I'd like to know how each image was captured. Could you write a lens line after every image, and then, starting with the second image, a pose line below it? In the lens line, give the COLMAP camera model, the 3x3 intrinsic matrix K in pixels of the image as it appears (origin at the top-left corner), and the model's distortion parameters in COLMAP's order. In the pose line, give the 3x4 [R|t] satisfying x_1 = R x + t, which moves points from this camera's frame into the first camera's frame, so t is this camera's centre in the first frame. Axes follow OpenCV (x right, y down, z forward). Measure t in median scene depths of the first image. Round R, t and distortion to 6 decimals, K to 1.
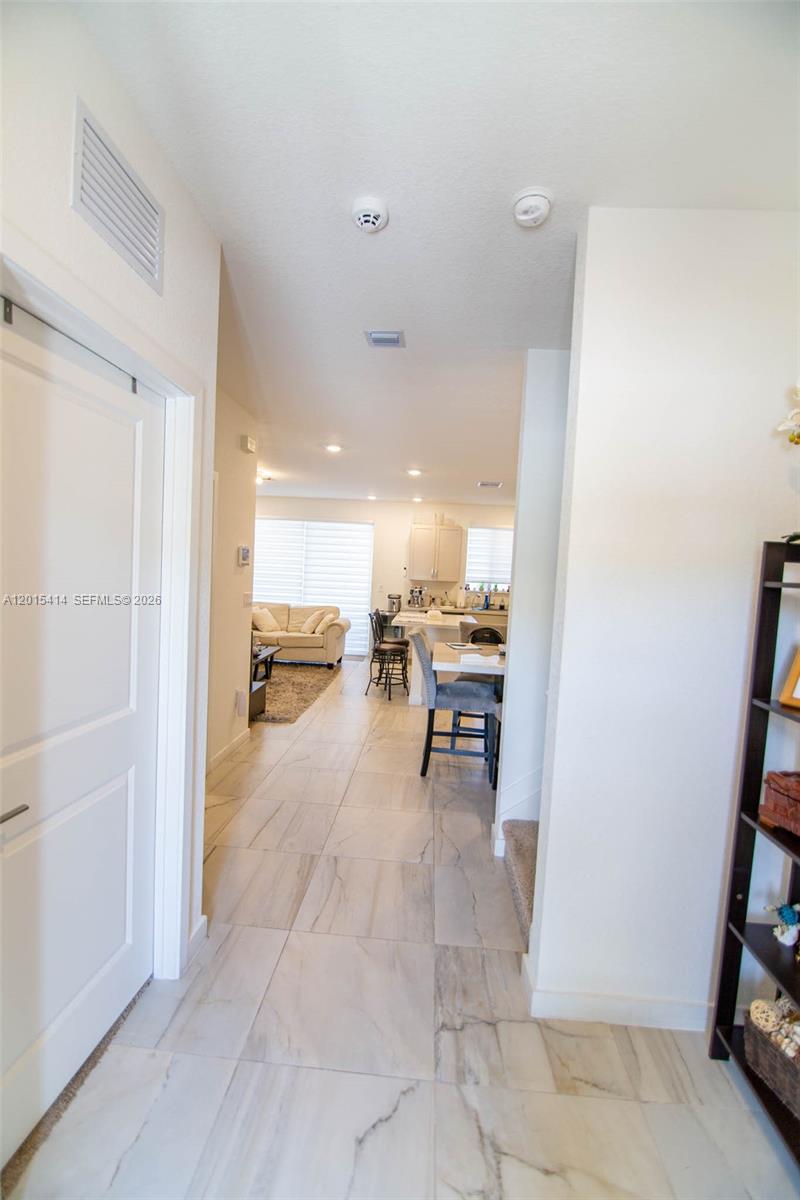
lens RADIAL K [[539.7, 0, 401.7], [0, 539.7, 602.7], [0, 0, 1]] dist [-0.011001, -0.008174]
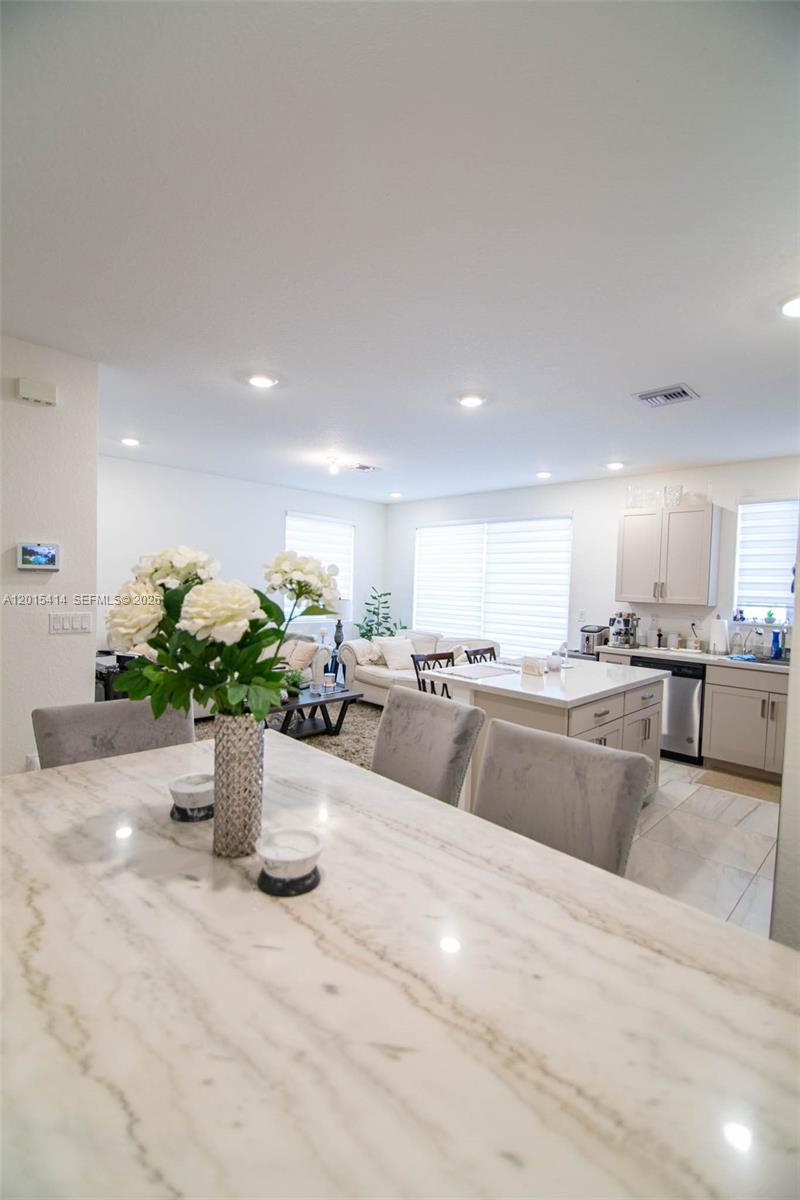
lens RADIAL K [[539.7, 0, 398.6], [0, 539.7, 601.6], [0, 0, 1]] dist [-0.011001, -0.008174]
pose [[0.741194, -0.002004, -0.671288, 1.162925], [-0.035206, 0.998503, -0.041853, -0.043014], [0.670367, 0.054655, 0.740014, 1.906635]]
